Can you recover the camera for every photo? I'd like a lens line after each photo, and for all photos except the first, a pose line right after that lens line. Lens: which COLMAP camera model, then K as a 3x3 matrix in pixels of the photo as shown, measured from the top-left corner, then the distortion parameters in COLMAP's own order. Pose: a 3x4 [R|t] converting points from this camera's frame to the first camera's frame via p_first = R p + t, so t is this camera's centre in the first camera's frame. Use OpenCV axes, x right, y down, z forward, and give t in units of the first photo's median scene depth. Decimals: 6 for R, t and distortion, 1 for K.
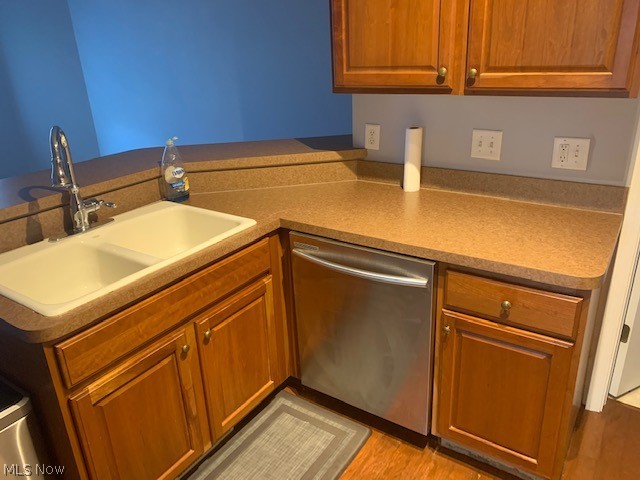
lens RADIAL K [[490.4, 0, 320.8], [0, 490.4, 237.8], [0, 0, 1]] dist [0.002614, -0.005680]
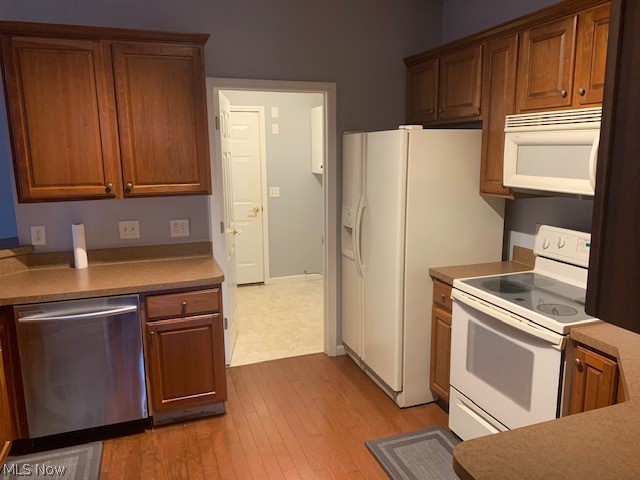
lens RADIAL K [[490.4, 0, 320.8], [0, 490.4, 237.8], [0, 0, 1]] dist [0.002614, -0.005680]
pose [[0.601996, -0.107847, 0.791183, -0.601036], [0.284754, 0.954687, -0.086530, 0.164331], [-0.746000, 0.277383, 0.605427, -0.457174]]
